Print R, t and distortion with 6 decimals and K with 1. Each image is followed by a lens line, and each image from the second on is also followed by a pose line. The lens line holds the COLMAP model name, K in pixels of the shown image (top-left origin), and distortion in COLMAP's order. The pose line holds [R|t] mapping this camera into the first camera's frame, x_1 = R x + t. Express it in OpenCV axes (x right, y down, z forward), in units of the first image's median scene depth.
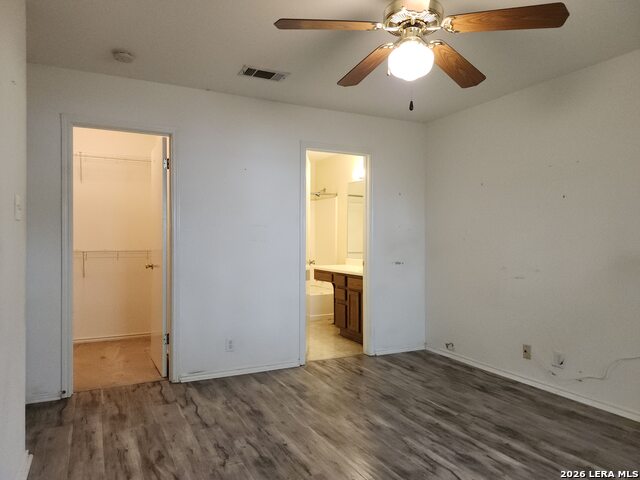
lens RADIAL K [[447.2, 0, 321.0], [0, 447.2, 237.8], [0, 0, 1]] dist [0.048654, -0.048944]
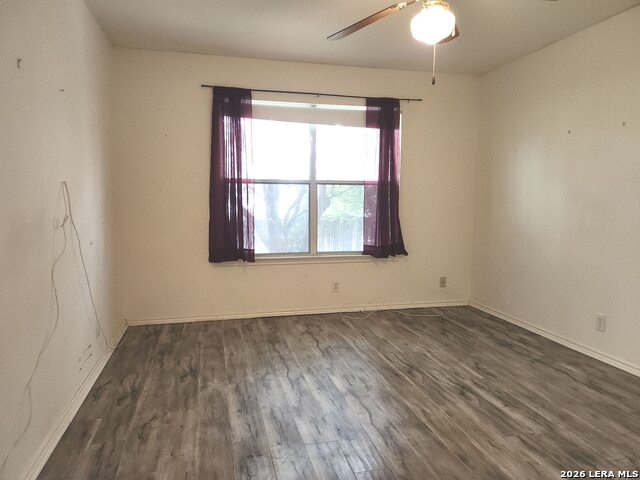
lens RADIAL K [[447.2, 0, 324.7], [0, 447.2, 242.2], [0, 0, 1]] dist [0.048654, -0.048944]
pose [[-0.975908, -0.028628, 0.216295, 0.160008], [-0.005253, 0.994150, 0.107882, -0.000983], [-0.218118, 0.104147, -0.970349, 1.712690]]
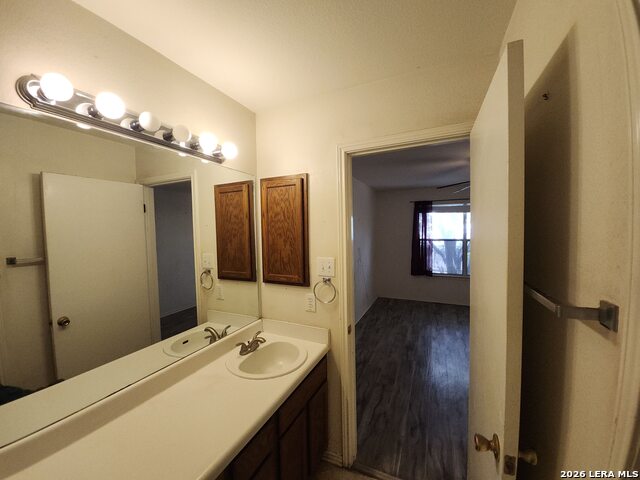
lens RADIAL K [[256.4, 0, 315.7], [0, 256.4, 237.2], [0, 0, 1]] dist [-0.000193, -0.000021]
pose [[-0.616847, -0.020079, 0.786827, -0.273400], [0.012404, 0.999302, 0.035226, -0.151879], [-0.786986, 0.031489, -0.616167, 2.186003]]
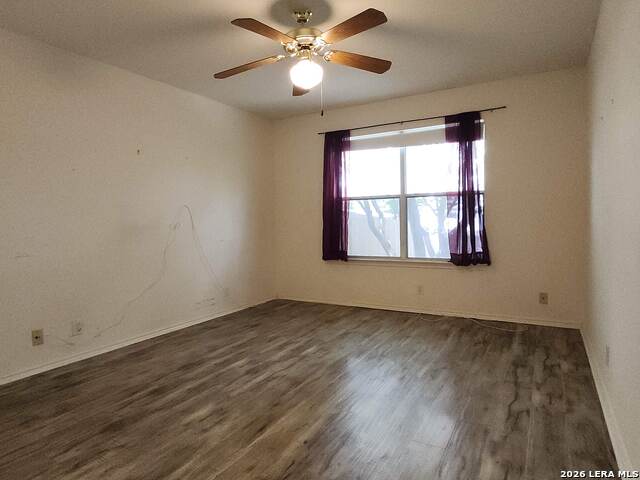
lens RADIAL K [[398.0, 0, 309.1], [0, 398.0, 234.4], [0, 0, 1]] dist [-0.017093, 0.000709]
pose [[-0.532964, -0.019334, 0.845917, -0.677591], [0.024256, 0.998979, 0.038114, 0.045894], [-0.845790, 0.040833, -0.531951, 1.337358]]
